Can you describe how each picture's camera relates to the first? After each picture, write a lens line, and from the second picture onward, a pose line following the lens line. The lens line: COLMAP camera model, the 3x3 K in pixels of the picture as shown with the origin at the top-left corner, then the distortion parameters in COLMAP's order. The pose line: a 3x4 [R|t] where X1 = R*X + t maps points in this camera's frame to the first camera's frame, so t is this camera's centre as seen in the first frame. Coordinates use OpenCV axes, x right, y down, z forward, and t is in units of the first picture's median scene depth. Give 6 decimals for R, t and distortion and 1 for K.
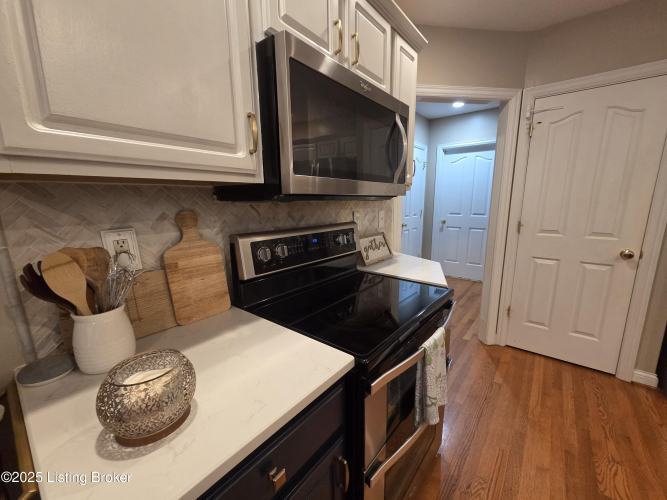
lens RADIAL K [[270.6, 0, 344.4], [0, 270.6, 253.3], [0, 0, 1]] dist [-0.000507, -0.002515]
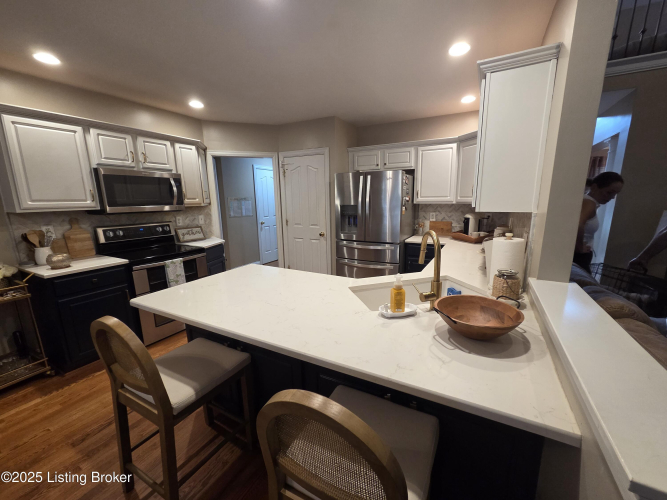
lens RADIAL K [[270.6, 0, 346.0], [0, 270.6, 253.7], [0, 0, 1]] dist [-0.000507, -0.002515]
pose [[0.982790, -0.040162, 0.180310, 1.581902], [0.039488, 0.999193, 0.007323, 0.282457], [-0.180459, -0.000077, 0.983583, -2.137962]]
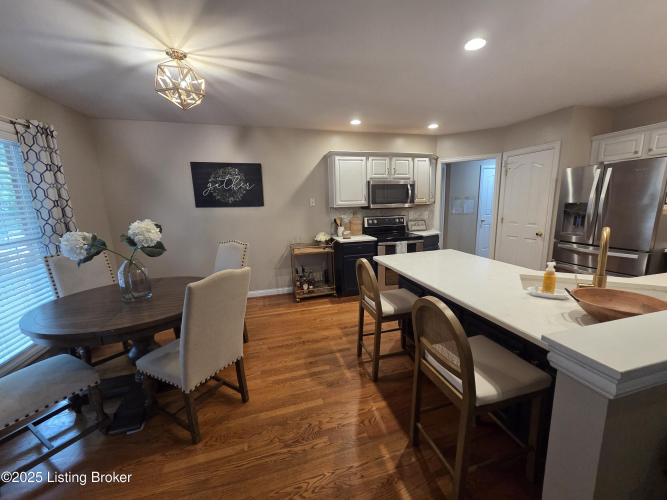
lens RADIAL K [[270.6, 0, 345.7], [0, 270.6, 252.5], [0, 0, 1]] dist [-0.000507, -0.002515]
pose [[0.809837, 0.094148, -0.579051, 1.989751], [-0.093641, 0.995128, 0.030837, 0.408303], [0.579133, 0.029250, 0.814708, -2.789195]]
